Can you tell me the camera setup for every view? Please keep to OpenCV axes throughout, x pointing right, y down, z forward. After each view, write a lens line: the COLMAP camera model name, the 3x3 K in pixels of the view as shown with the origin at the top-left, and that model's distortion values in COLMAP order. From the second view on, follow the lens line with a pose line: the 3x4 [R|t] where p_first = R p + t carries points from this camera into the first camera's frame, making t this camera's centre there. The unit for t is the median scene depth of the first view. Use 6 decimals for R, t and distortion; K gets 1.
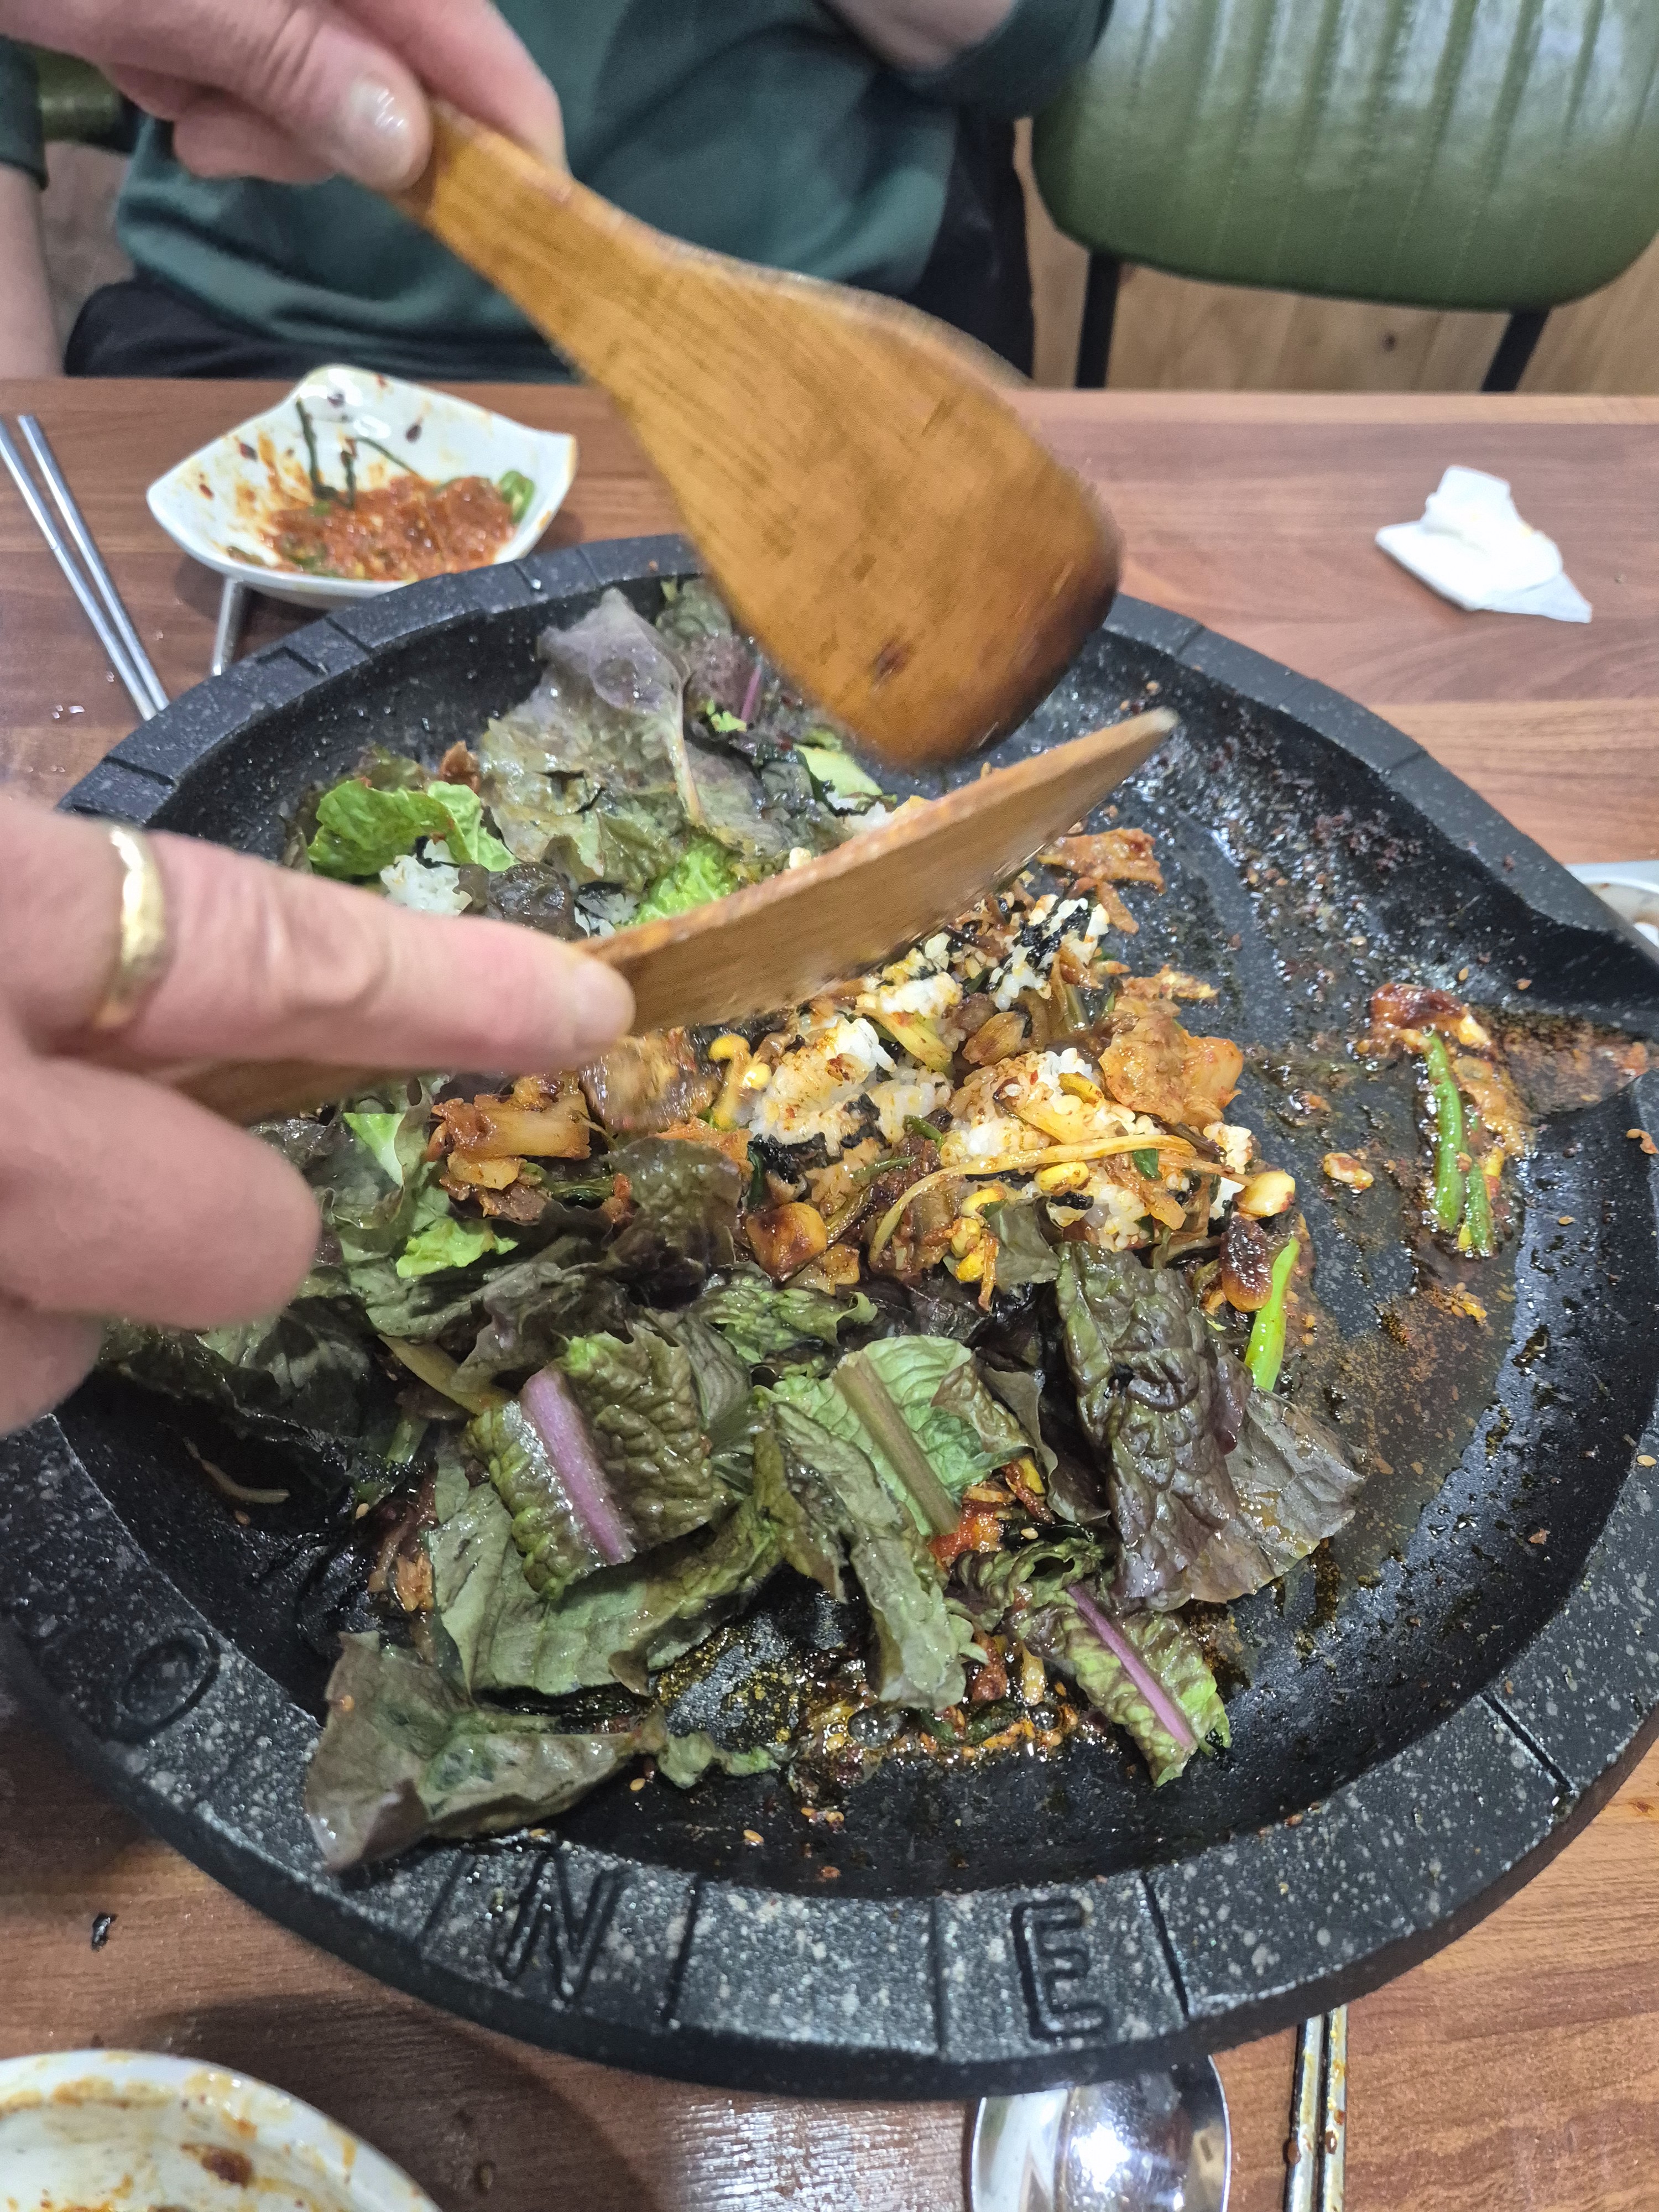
lens RADIAL K [[1483.5, 0, 794.2], [0, 1483.5, 1079.8], [0, 0, 1]] dist [0.021901, -0.002084]
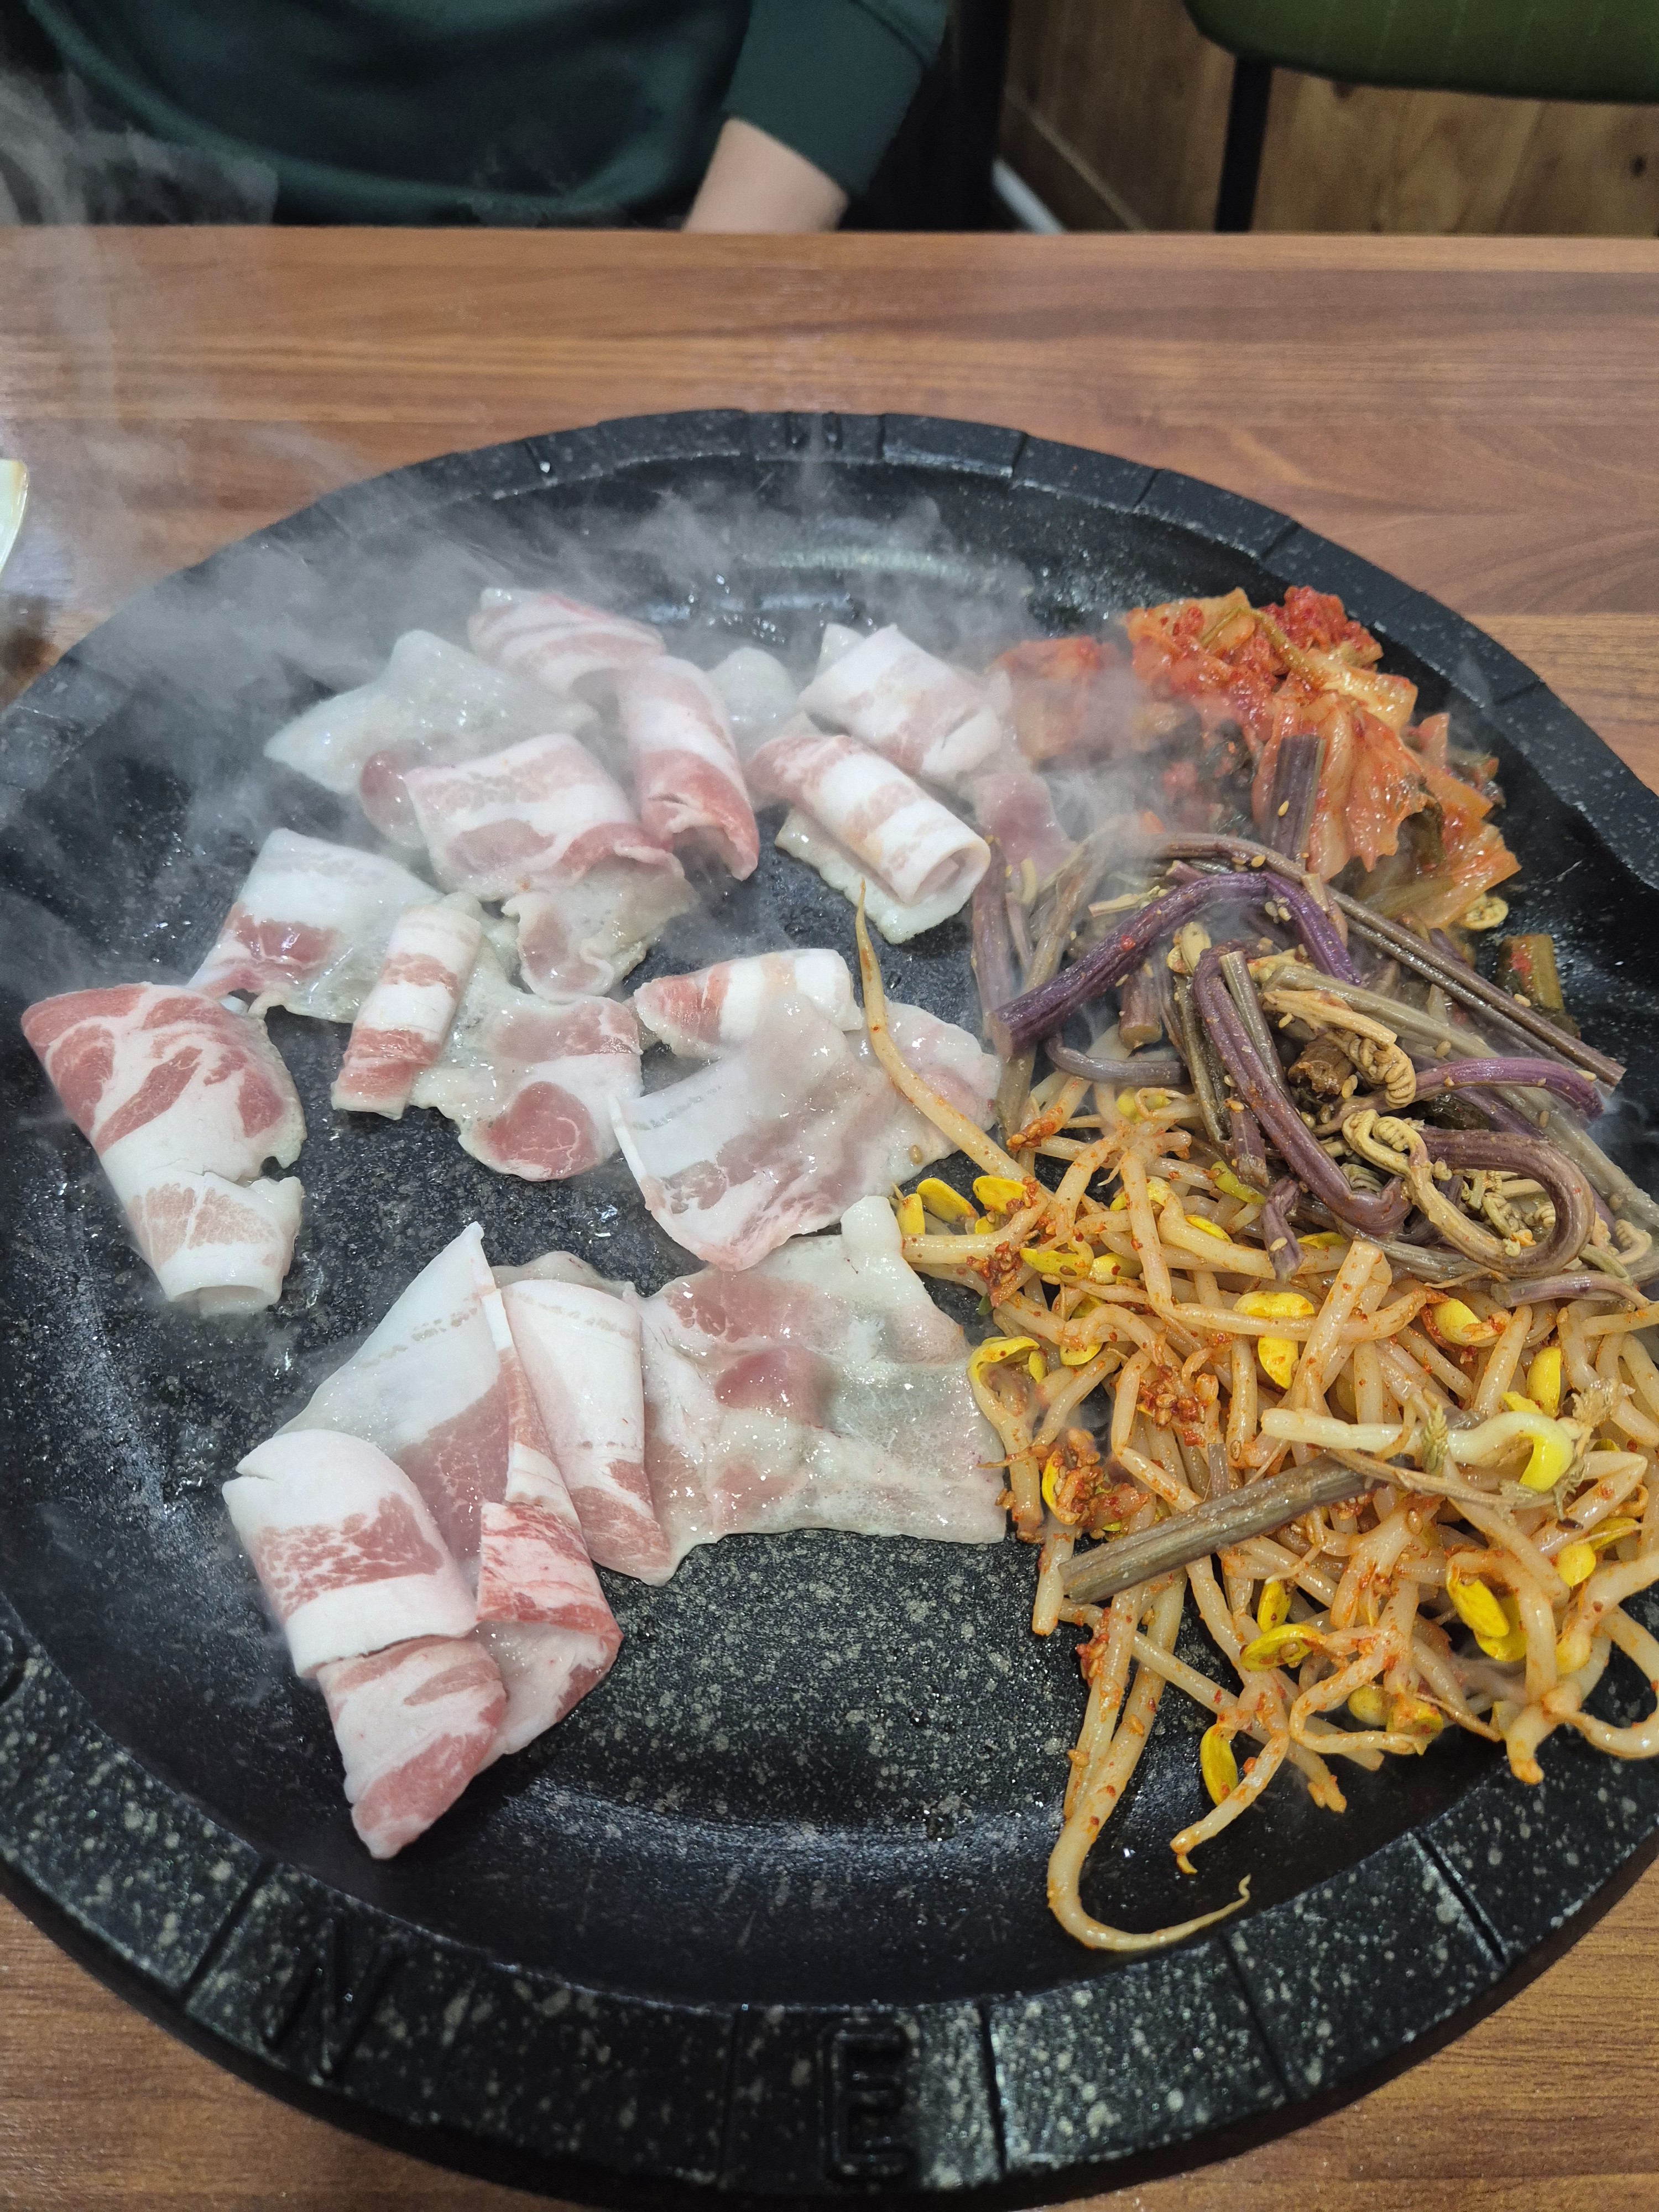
lens RADIAL K [[1465.2, 0, 838.2], [0, 1465.2, 1060.8], [0, 0, 1]] dist [0.033682, -0.028468]
pose [[0.992600, 0.056491, -0.107487, 0.202915], [-0.046811, 0.994792, 0.090538, -0.100613], [0.112042, -0.084836, 0.990075, 0.156199]]
